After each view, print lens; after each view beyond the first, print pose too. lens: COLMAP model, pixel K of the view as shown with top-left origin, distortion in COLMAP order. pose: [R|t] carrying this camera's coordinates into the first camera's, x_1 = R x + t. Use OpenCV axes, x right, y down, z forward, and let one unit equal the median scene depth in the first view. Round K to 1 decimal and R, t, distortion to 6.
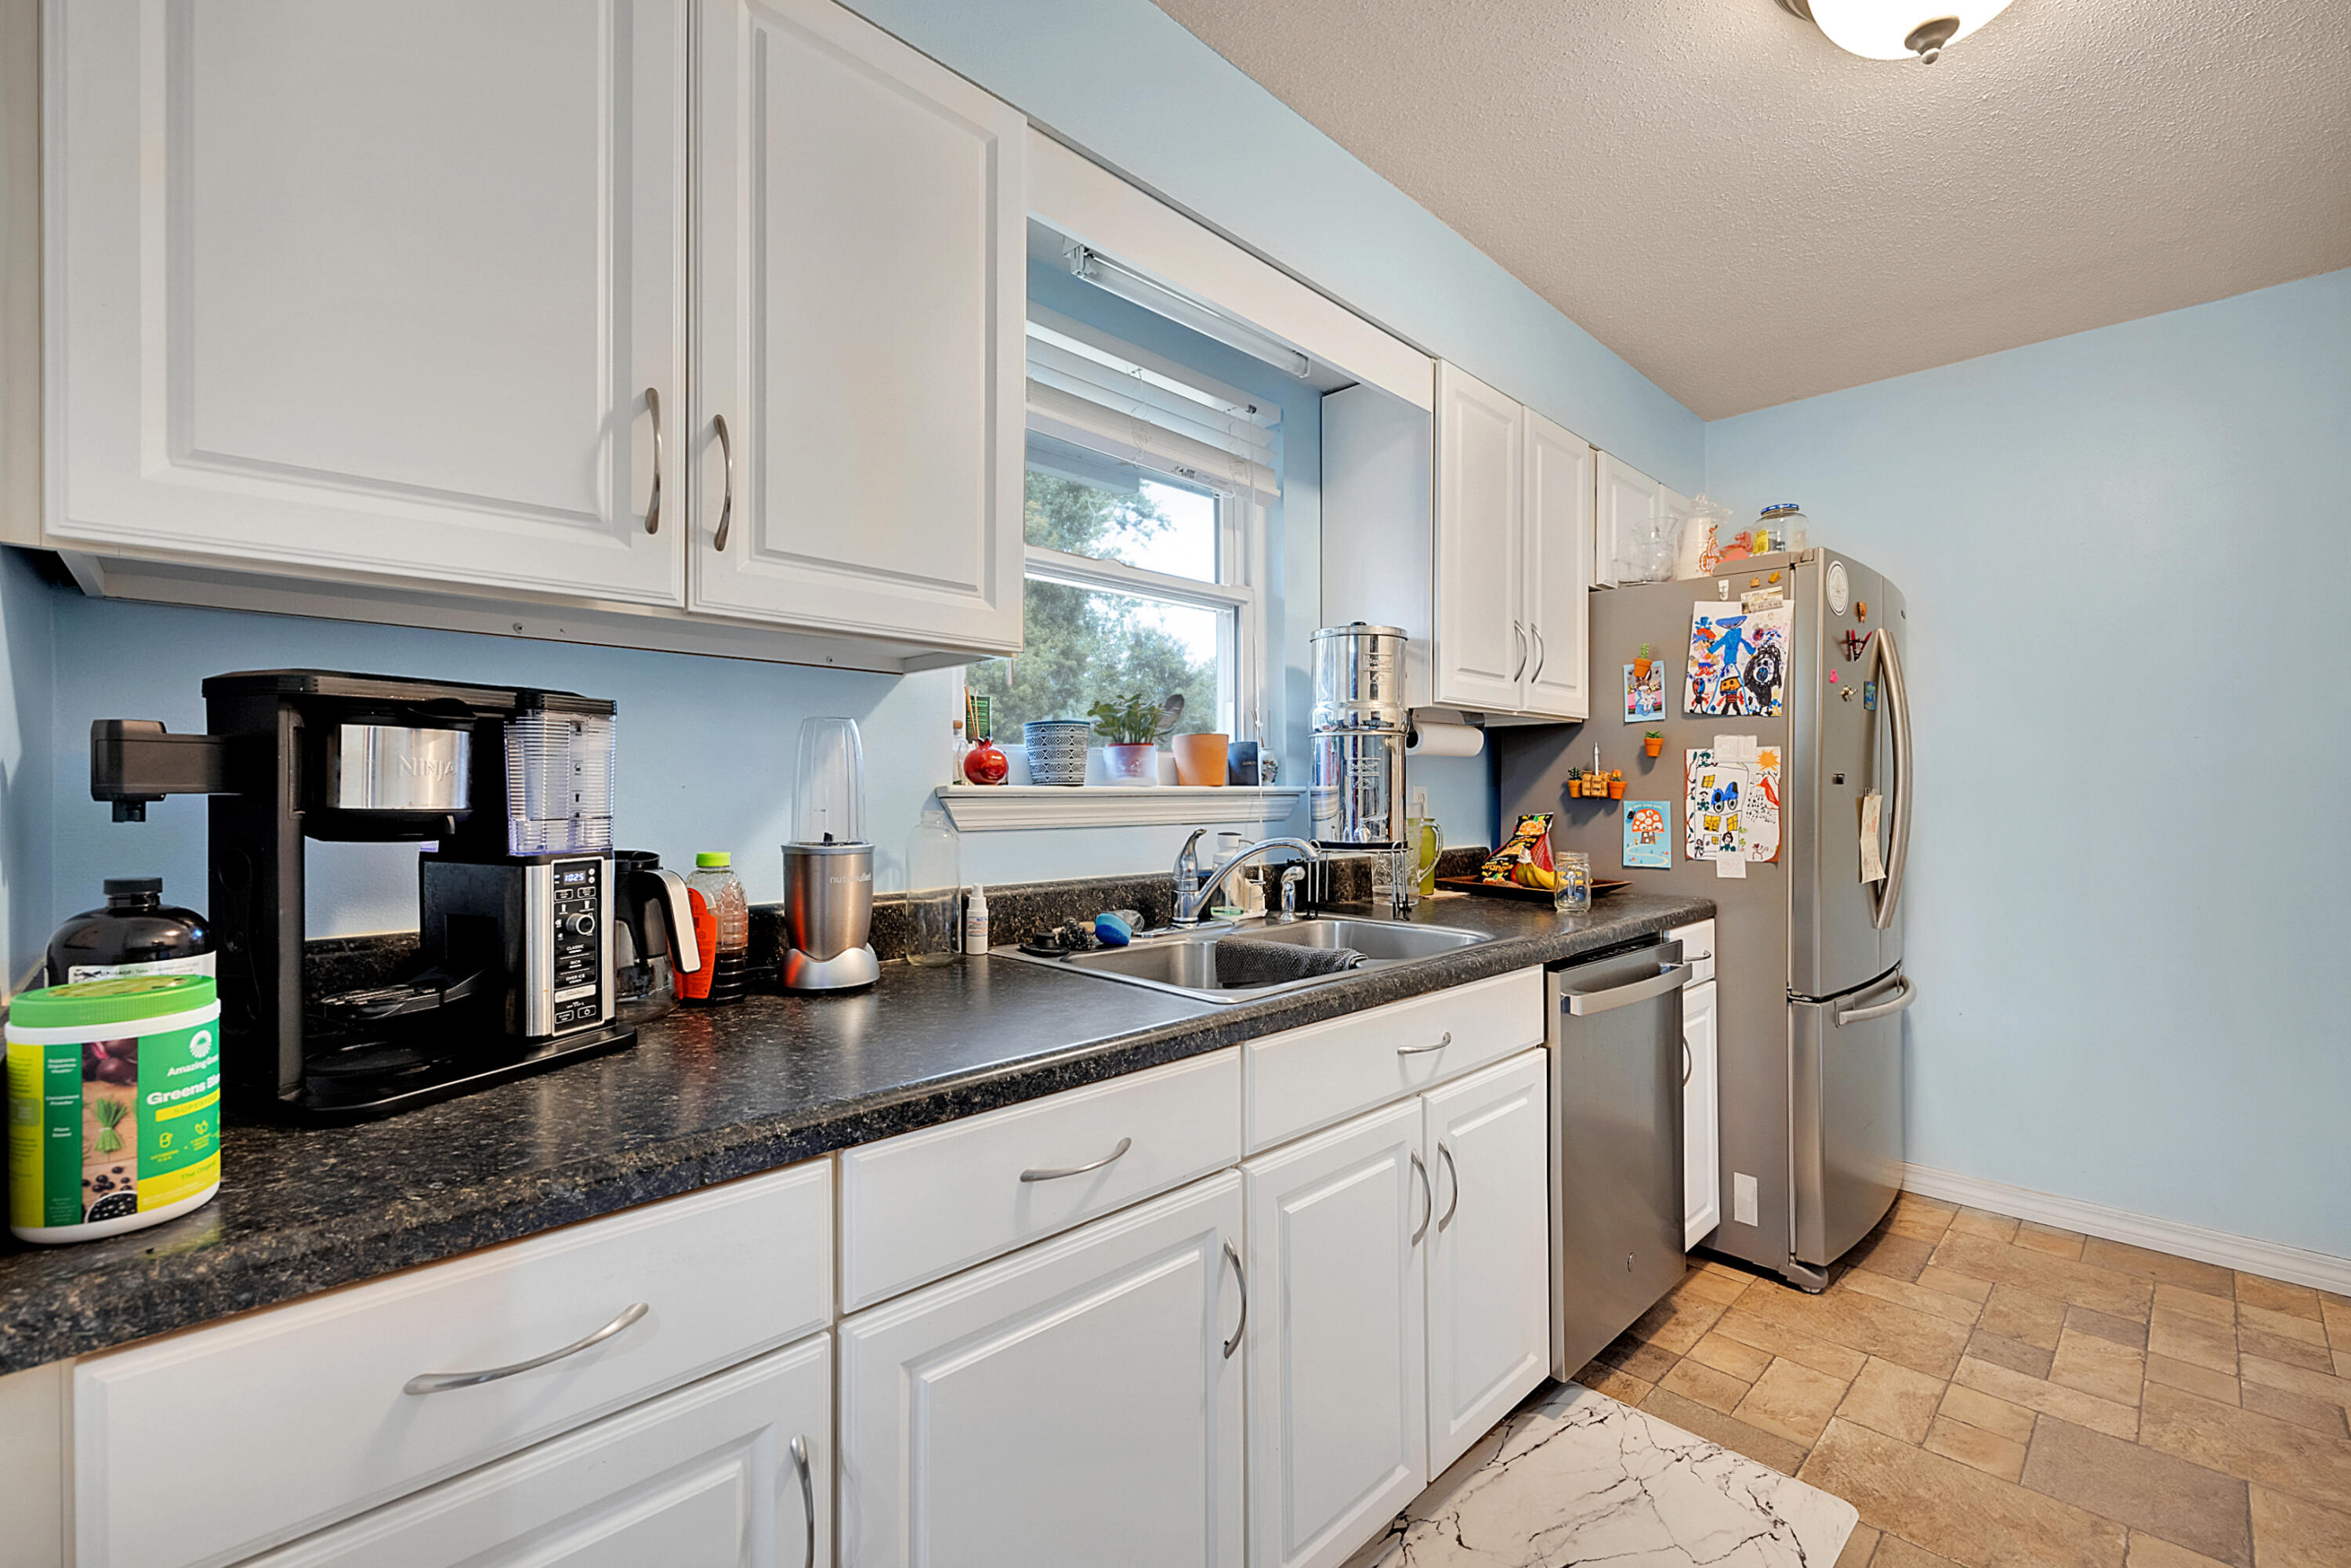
lens RADIAL K [[977.1, 0, 1188.3], [0, 977.1, 784.6], [0, 0, 1]] dist [0.012168, -0.000193]
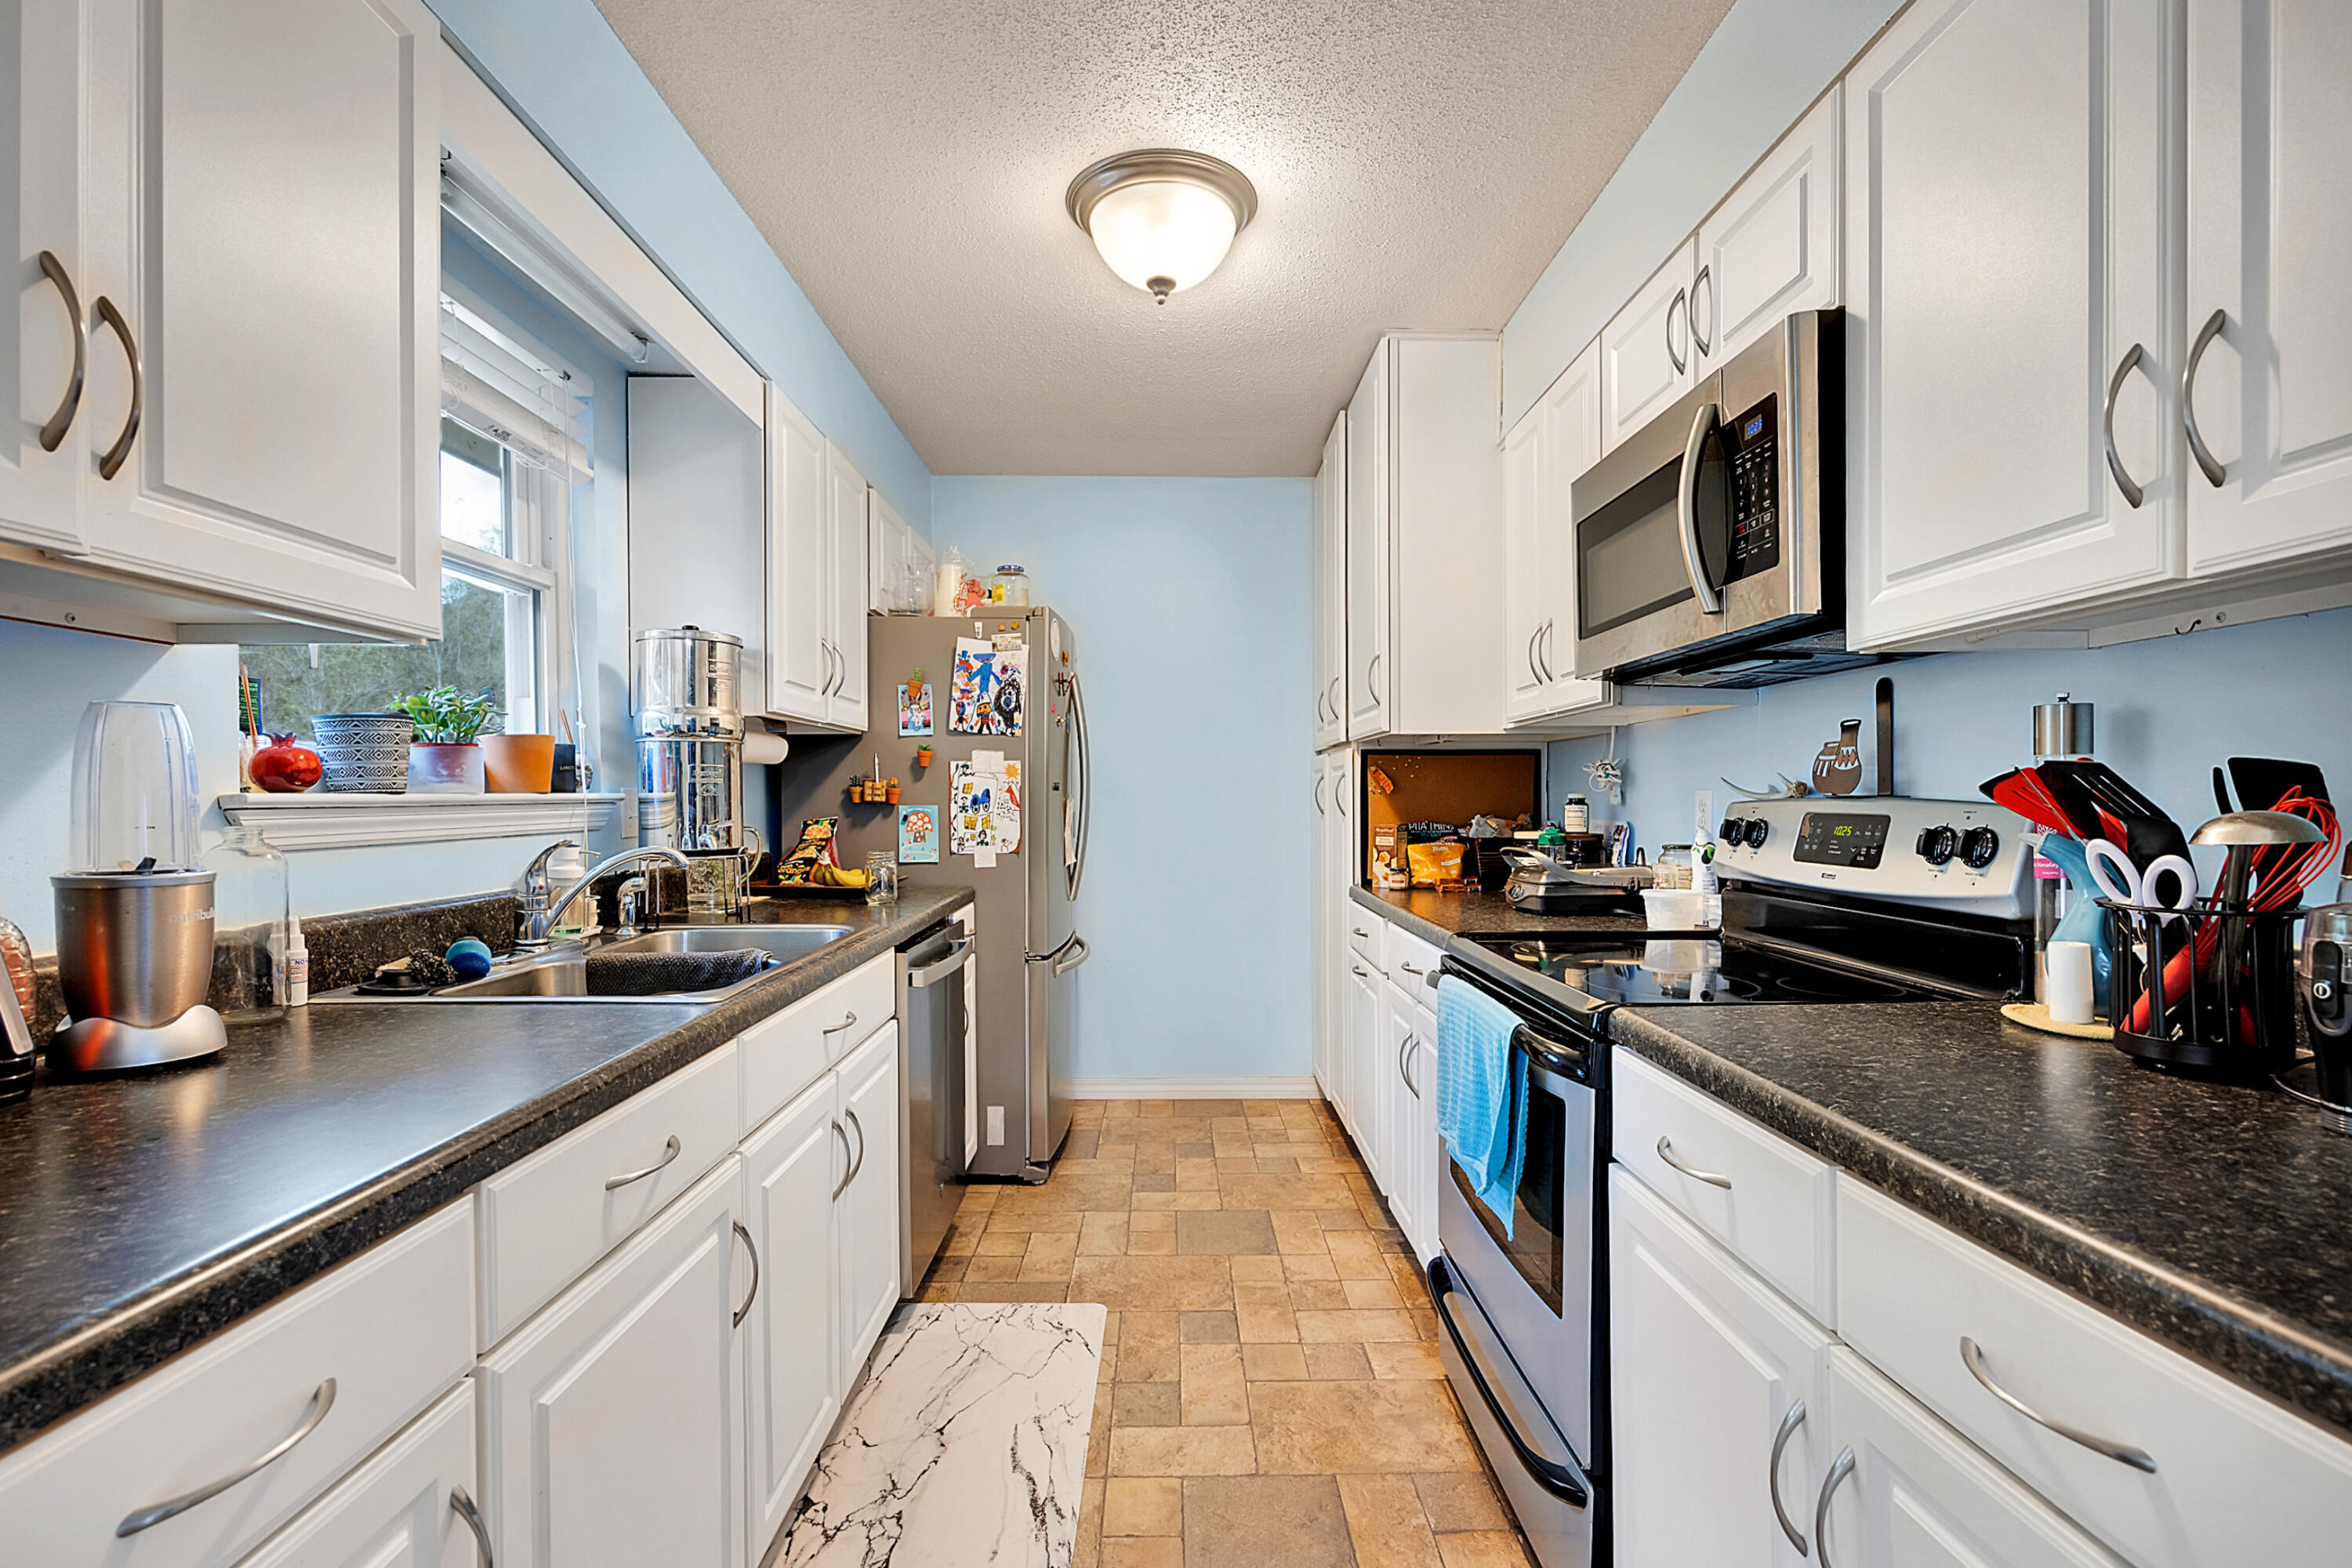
lens RADIAL K [[1040.5, 0, 1139.6], [0, 1040.5, 808.3], [0, 0, 1]] dist [-0.001196, -0.000137]
pose [[0.711606, -0.012327, 0.702471, -0.241712], [-0.000029, 0.999846, 0.017575, -0.001488], [-0.702579, -0.012527, 0.711495, -0.061105]]
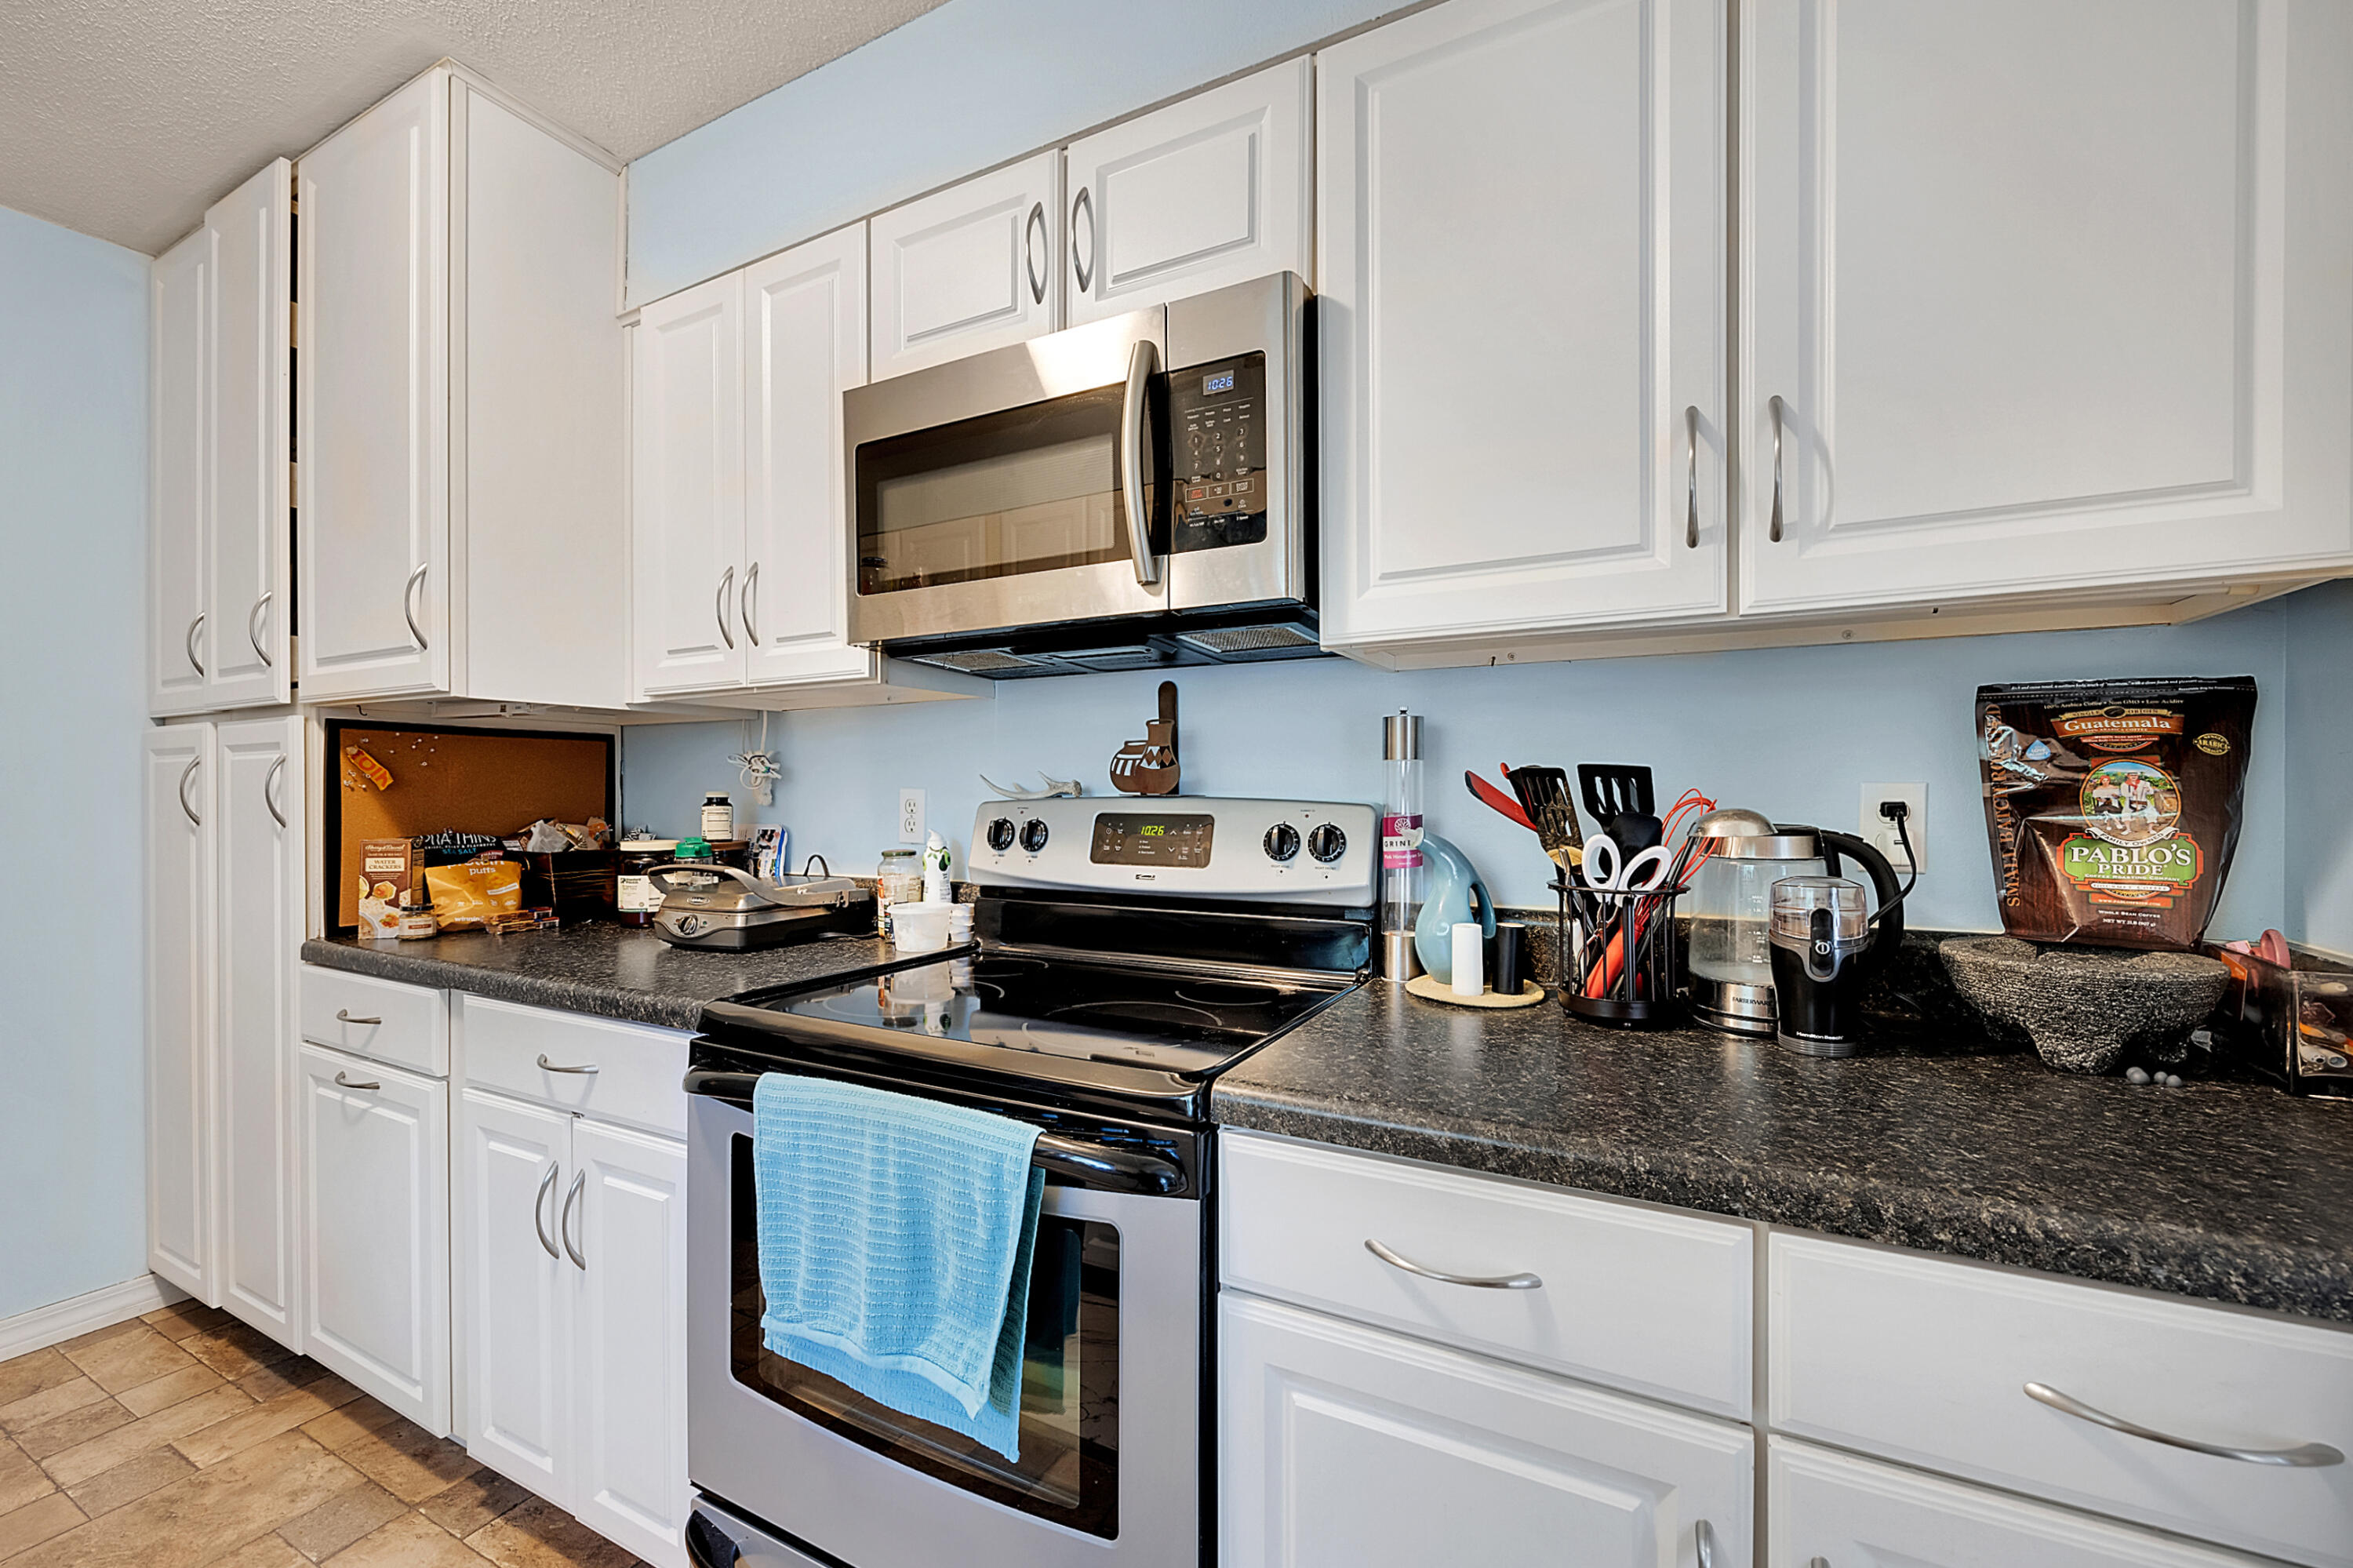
lens RADIAL K [[976.7, 0, 1177.6], [0, 976.7, 789.1], [0, 0, 1]] dist [0.000946, 0.000125]
pose [[-0.301713, 0.001157, 0.953398, -0.016178], [-0.006994, 0.999970, -0.003427, 0.000599], [-0.953373, -0.007702, -0.301696, 0.328469]]
